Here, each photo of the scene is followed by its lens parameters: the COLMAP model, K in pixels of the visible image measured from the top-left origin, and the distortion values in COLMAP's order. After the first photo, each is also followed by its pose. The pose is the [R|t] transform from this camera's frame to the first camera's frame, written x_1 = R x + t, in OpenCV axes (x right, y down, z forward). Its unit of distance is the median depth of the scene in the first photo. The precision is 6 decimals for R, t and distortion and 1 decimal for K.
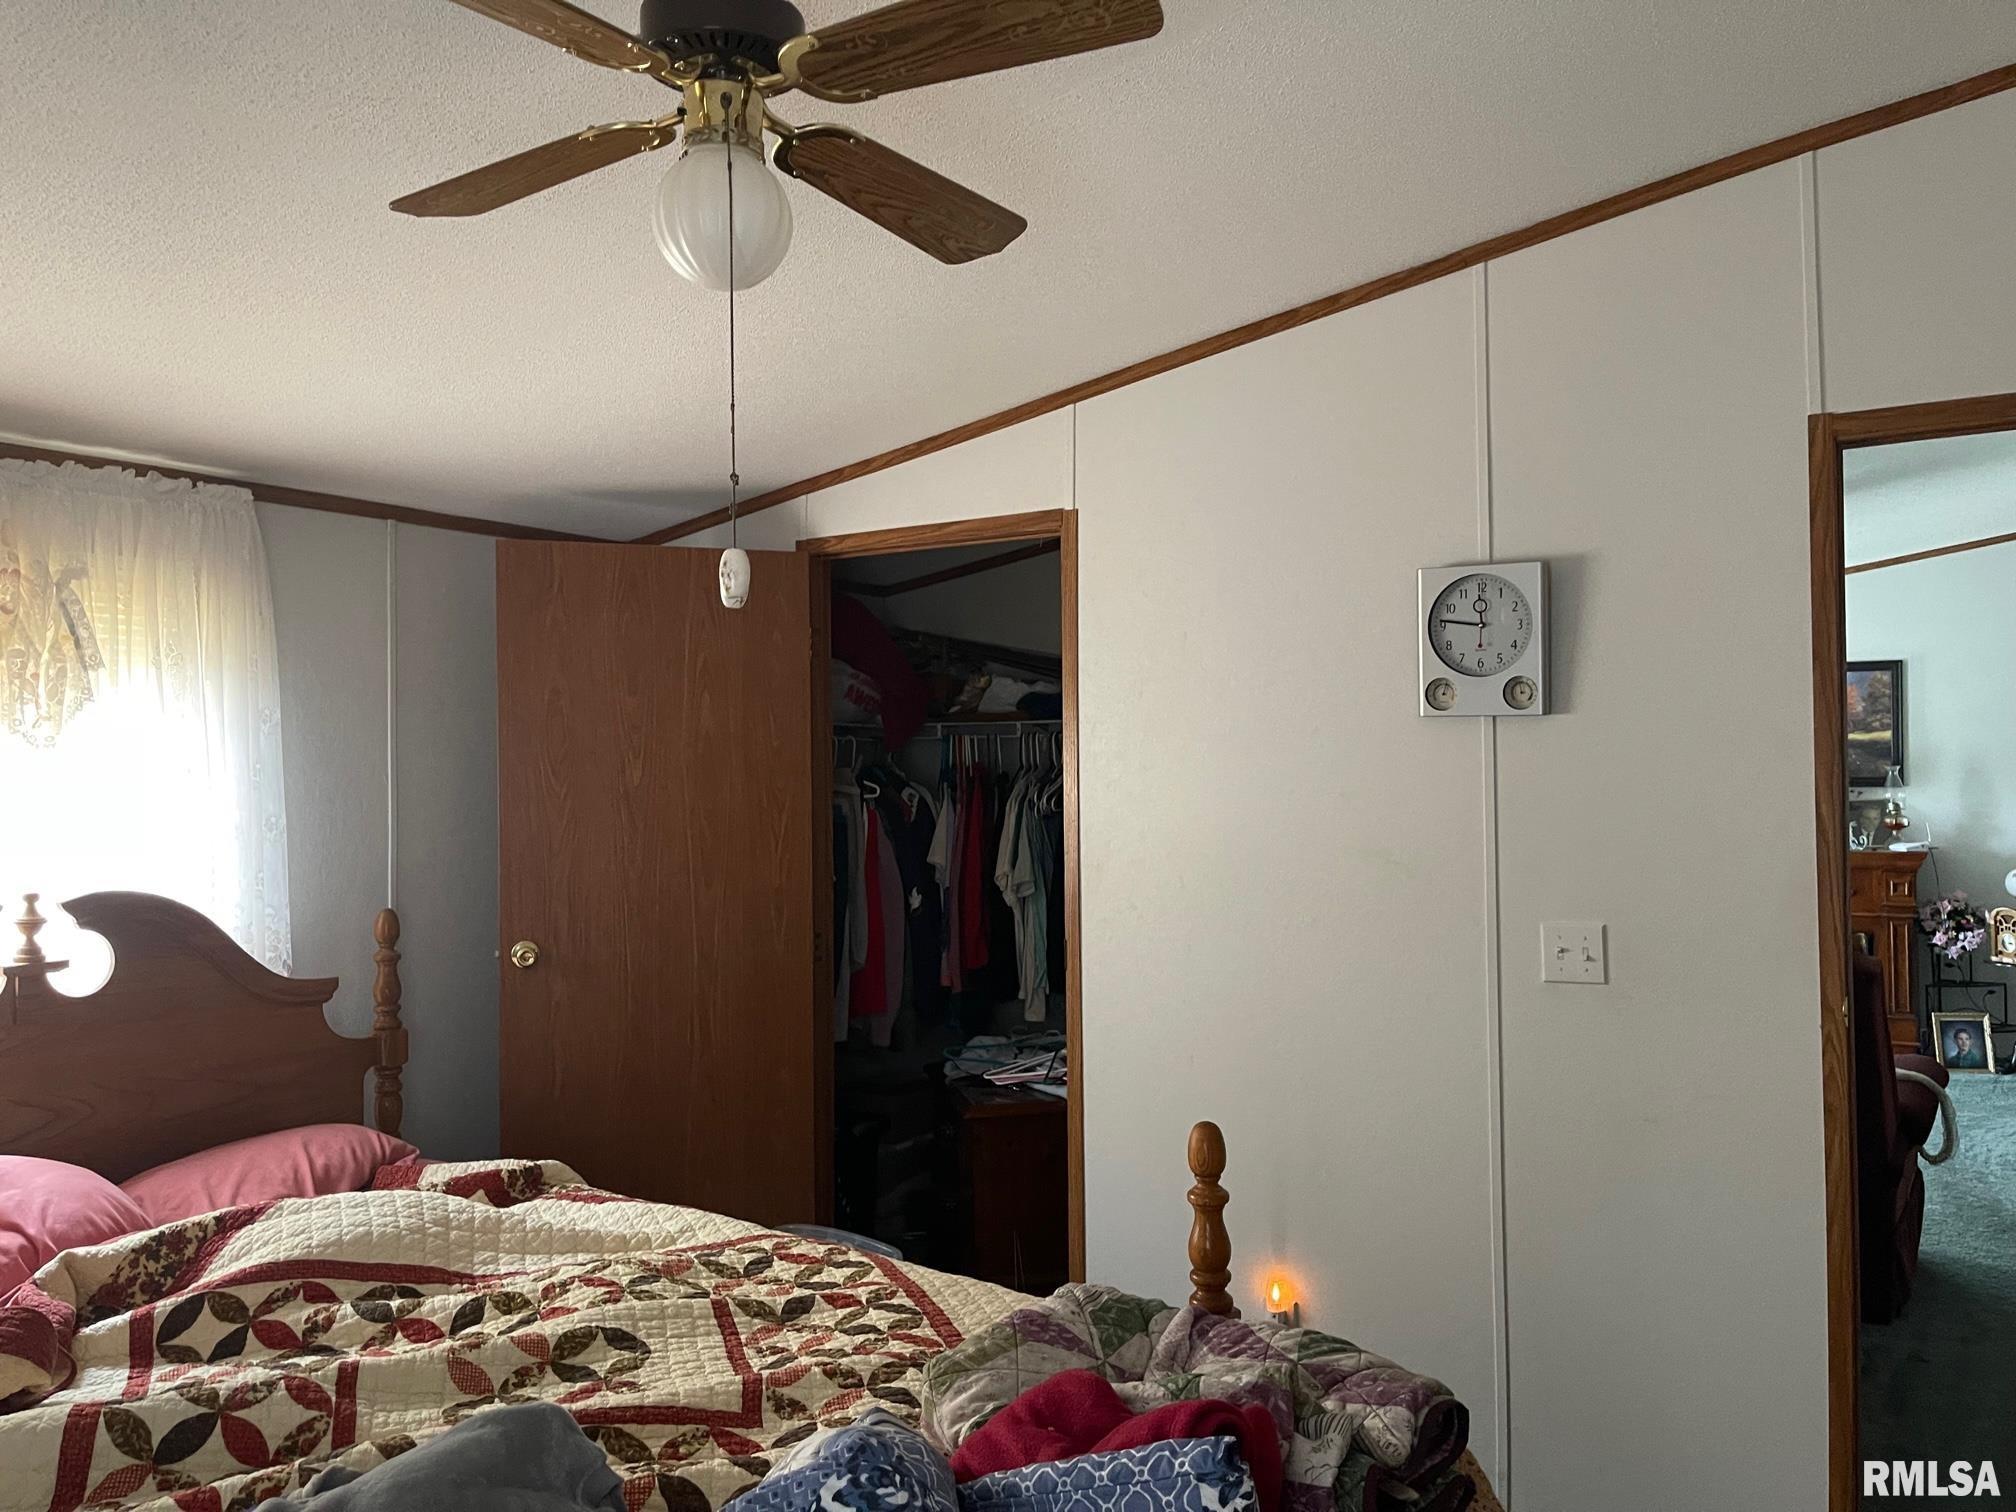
lens RADIAL K [[1520.4, 0, 1010.3], [0, 1520.4, 757.7], [0, 0, 1]] dist [0.060824, -0.075152]
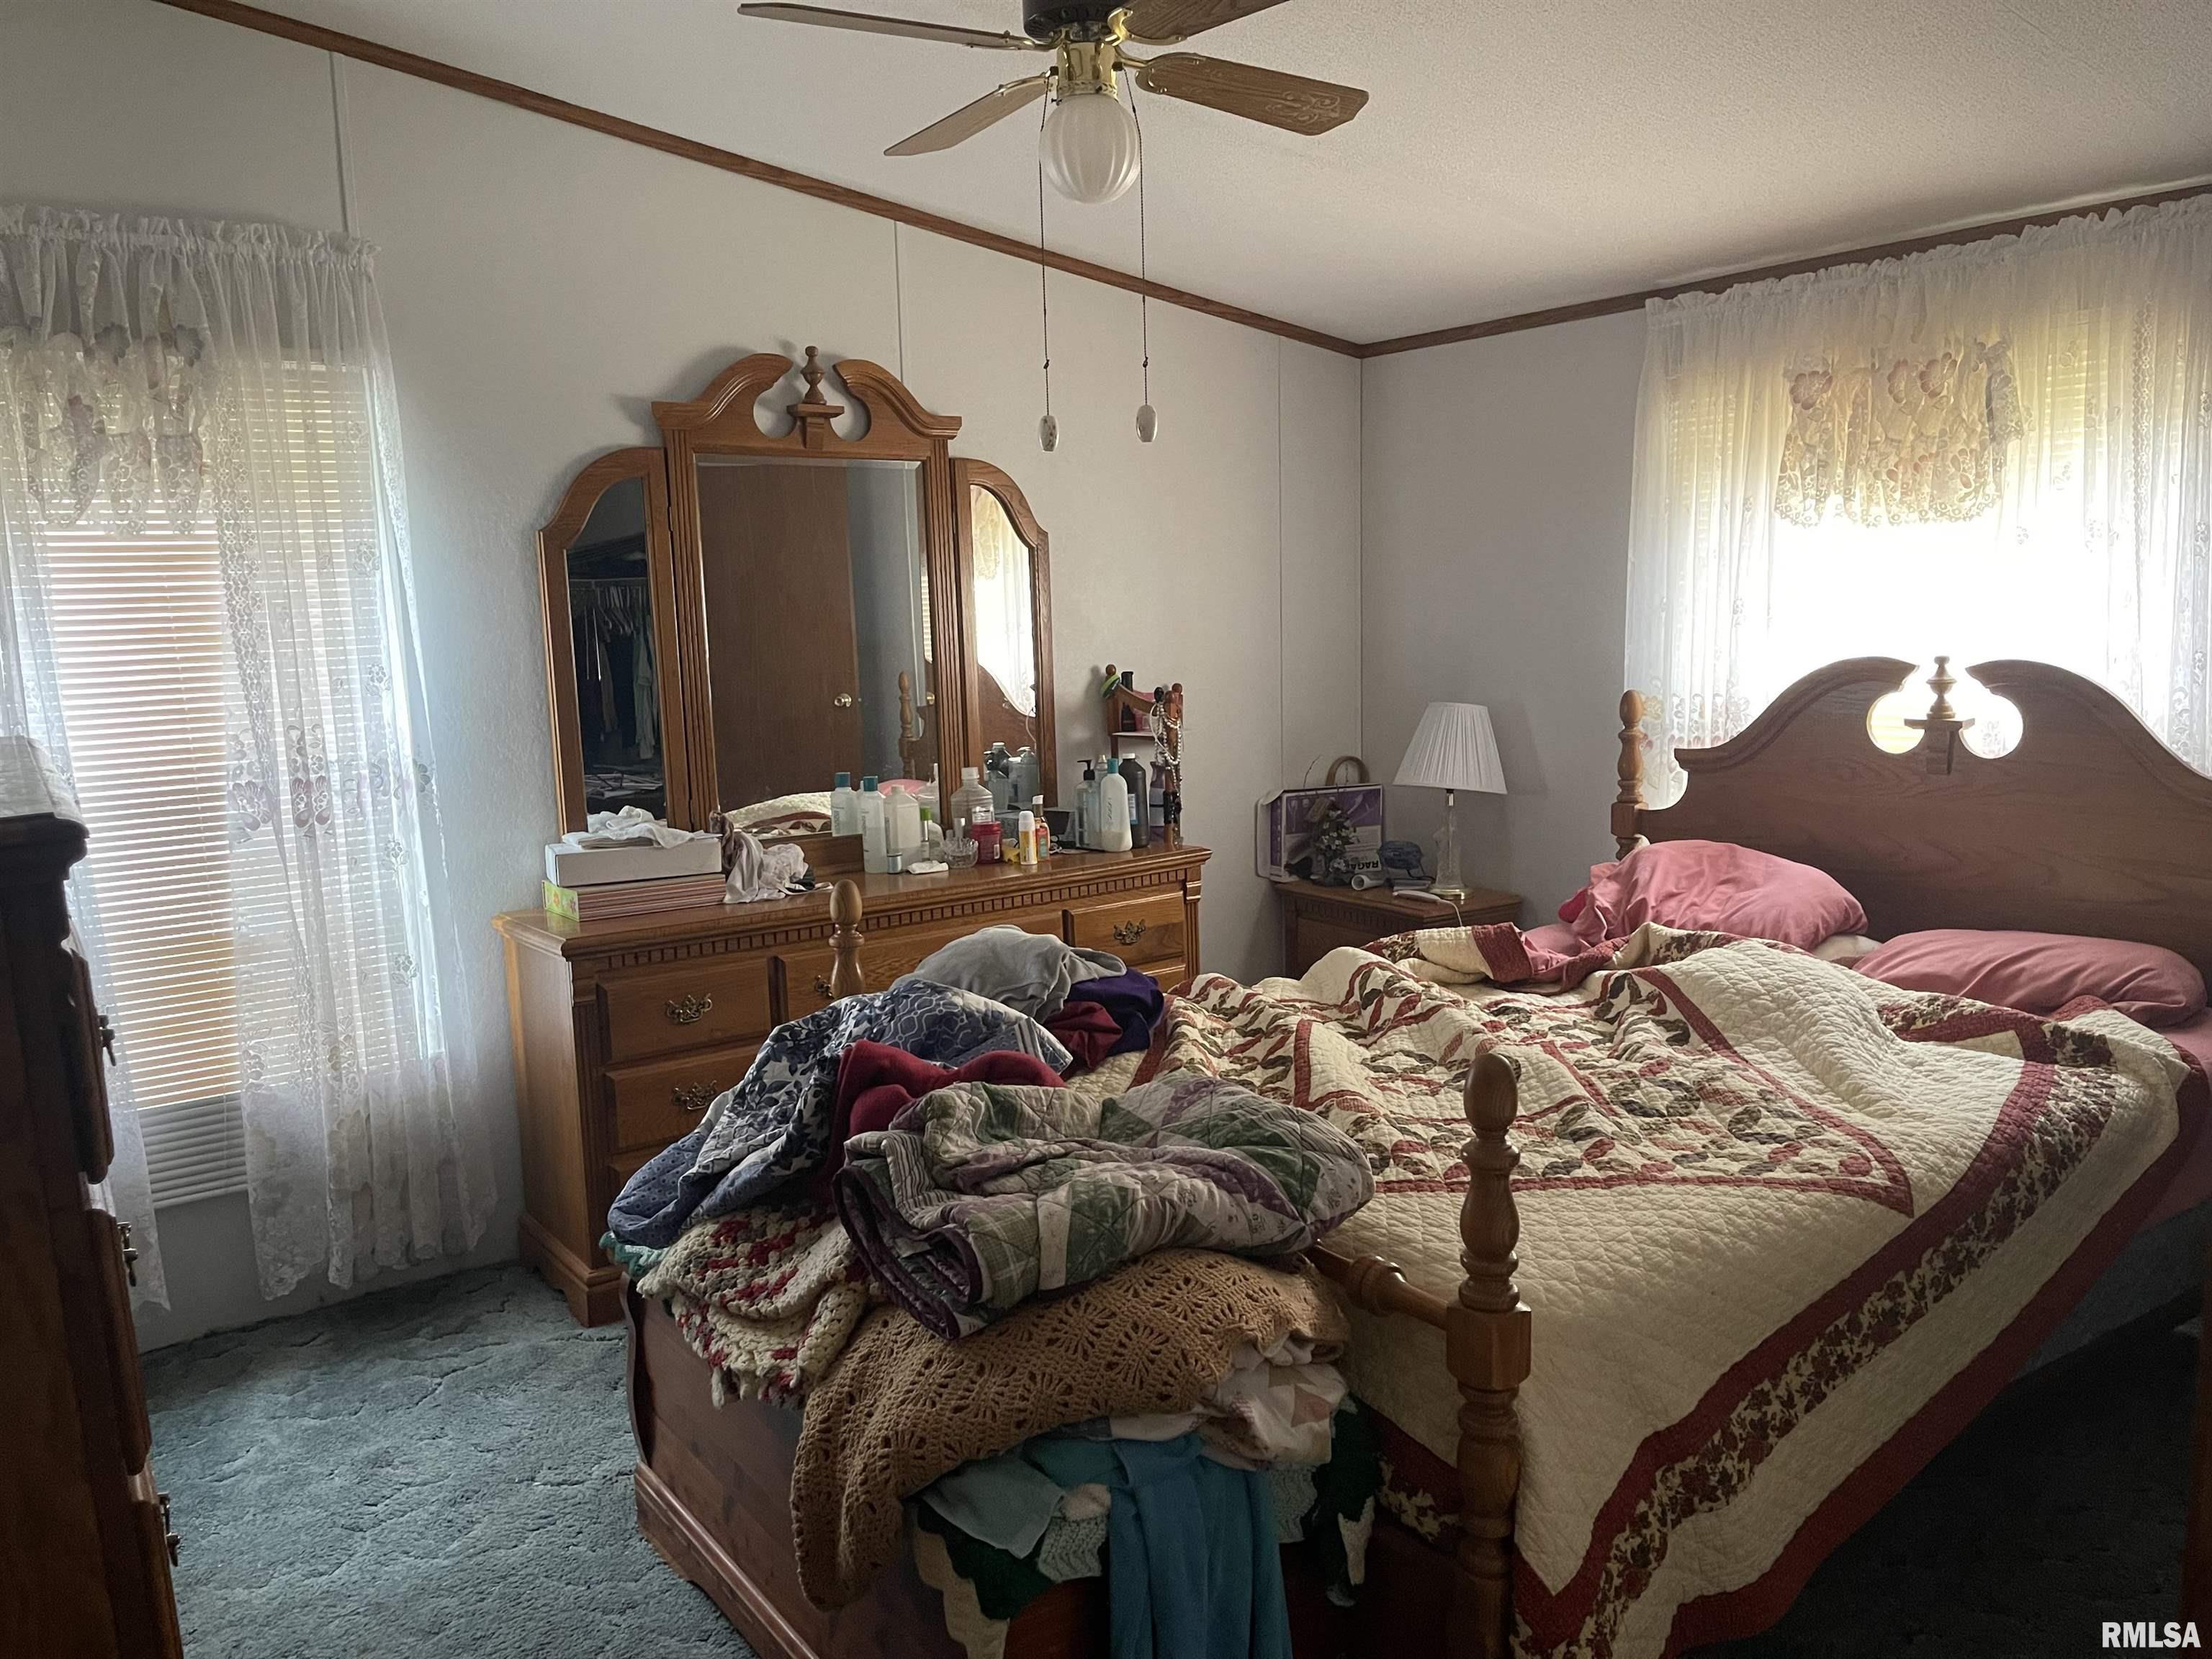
lens RADIAL K [[1668.2, 0, 1103.1], [0, 1668.2, 838.0], [0, 0, 1]] dist [0.060824, -0.075152]
pose [[-0.363019, 0.154935, -0.918810, 0.710564], [0.044910, 0.987842, 0.148832, 0.010424], [0.930699, 0.012765, -0.365564, 0.884478]]
